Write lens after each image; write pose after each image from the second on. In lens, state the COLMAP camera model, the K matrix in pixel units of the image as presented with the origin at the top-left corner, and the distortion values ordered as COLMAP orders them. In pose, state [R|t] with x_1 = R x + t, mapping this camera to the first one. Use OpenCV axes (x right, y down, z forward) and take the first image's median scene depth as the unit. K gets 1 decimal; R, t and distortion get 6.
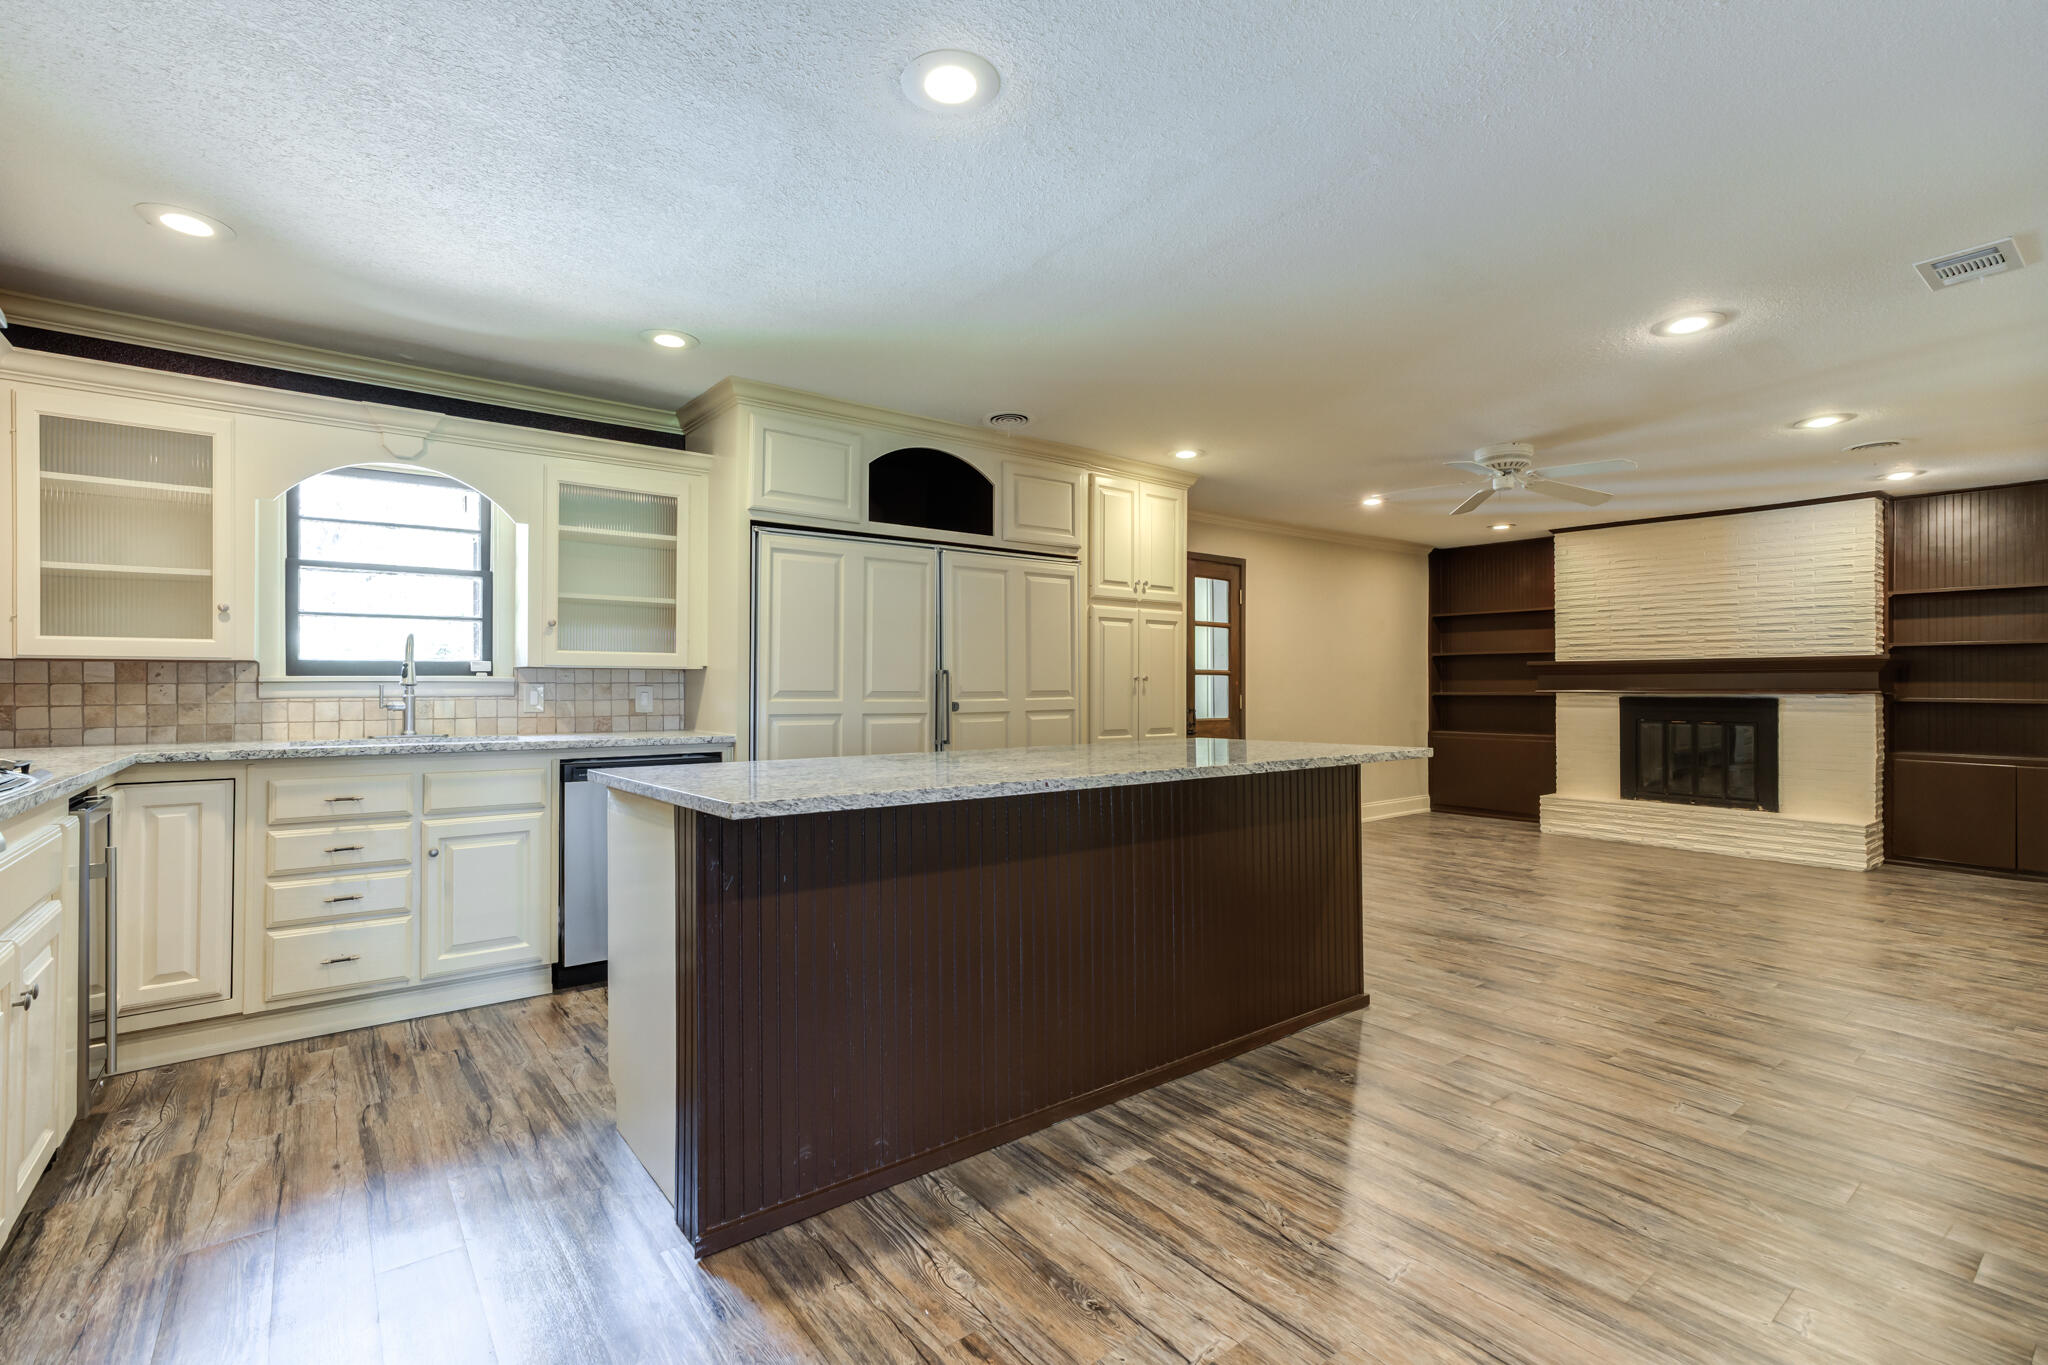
lens RADIAL K [[925.5, 0, 1022.8], [0, 925.5, 678.0], [0, 0, 1]] dist [-0.017957, 0.014979]
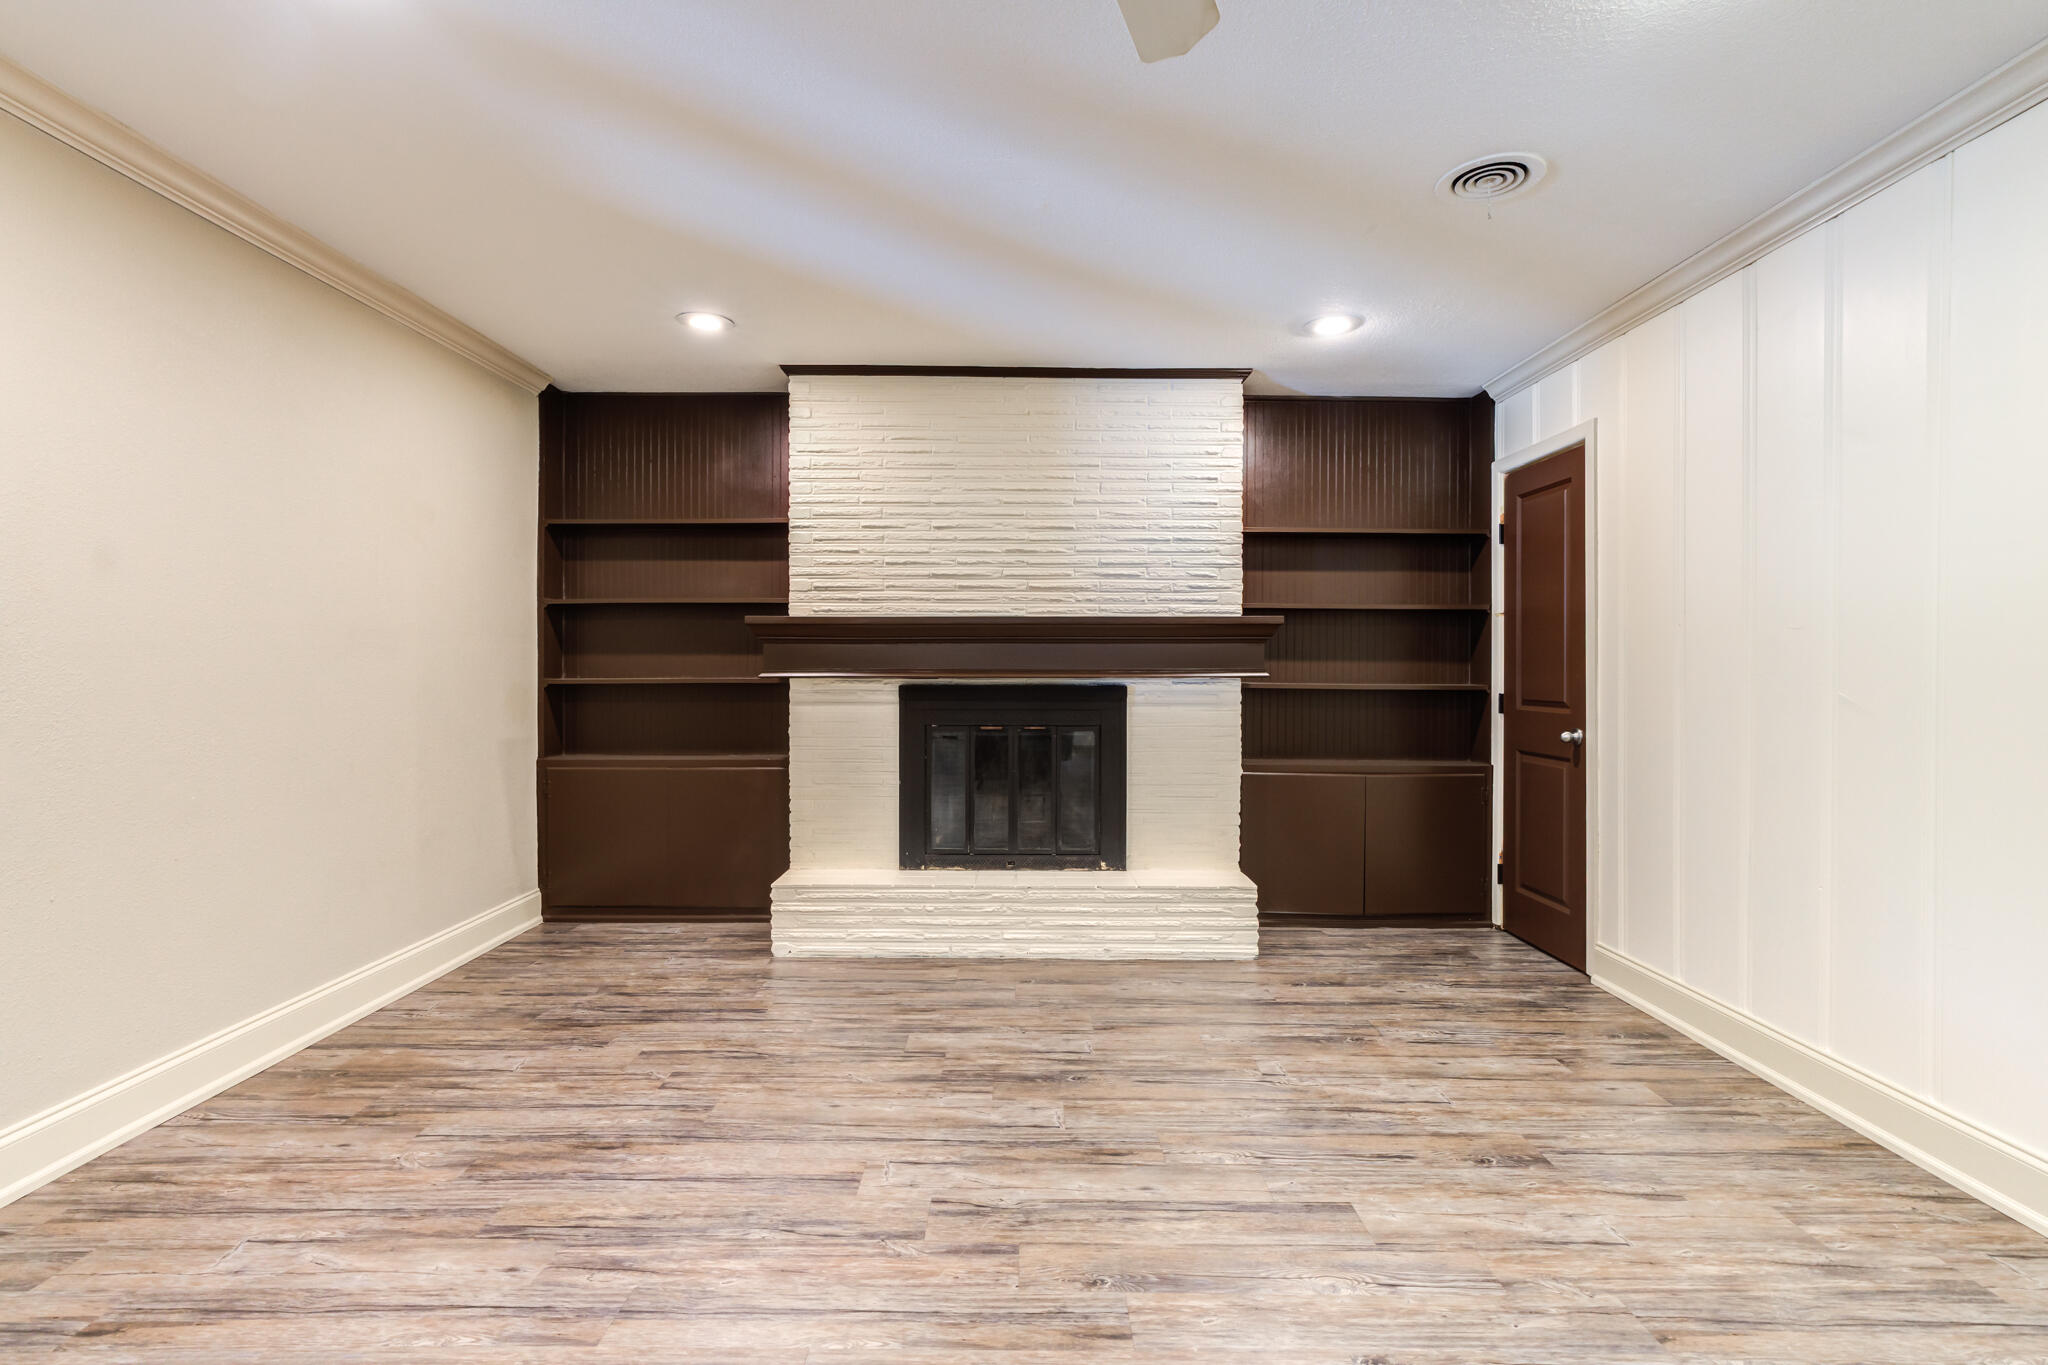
lens RADIAL K [[961.2, 0, 1100.8], [0, 961.2, 672.9], [0, 0, 1]] dist [-0.012775, 0.013041]
pose [[0.606510, -0.003413, 0.795068, 0.503993], [-0.008968, 0.999898, 0.011133, 0.011443], [-0.795025, -0.013882, 0.606418, 1.055518]]
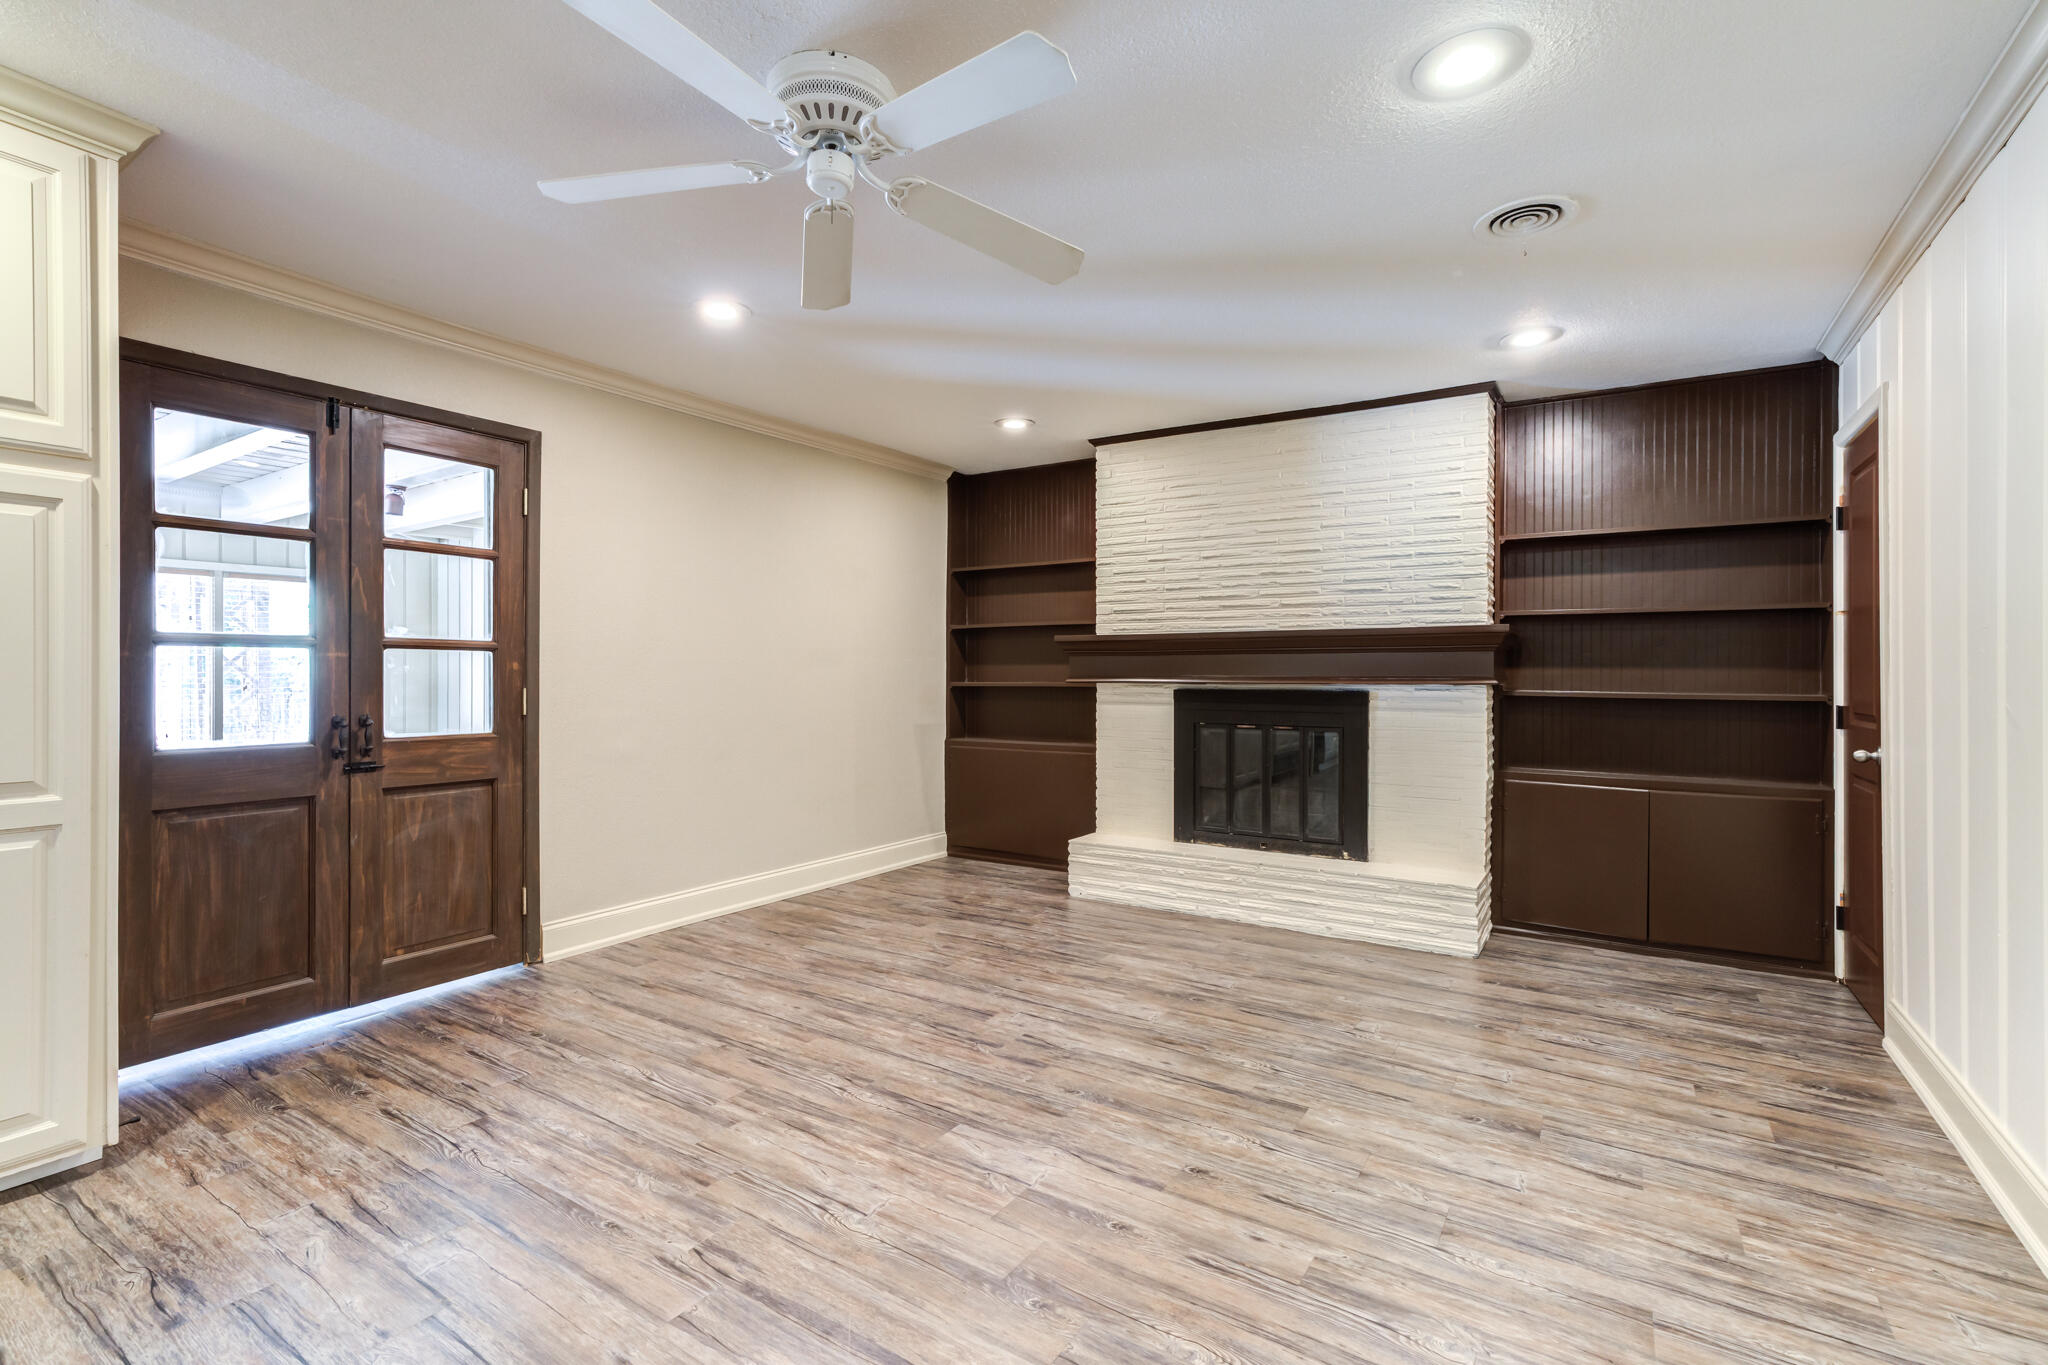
lens RADIAL K [[940.3, 0, 1025.5], [0, 940.3, 669.8], [0, 0, 1]] dist [-0.012132, 0.009323]
pose [[0.941378, 0.002972, 0.337340, 0.600629], [-0.005081, 0.999973, 0.005368, 0.006699], [-0.337315, -0.006767, 0.941368, 0.746927]]
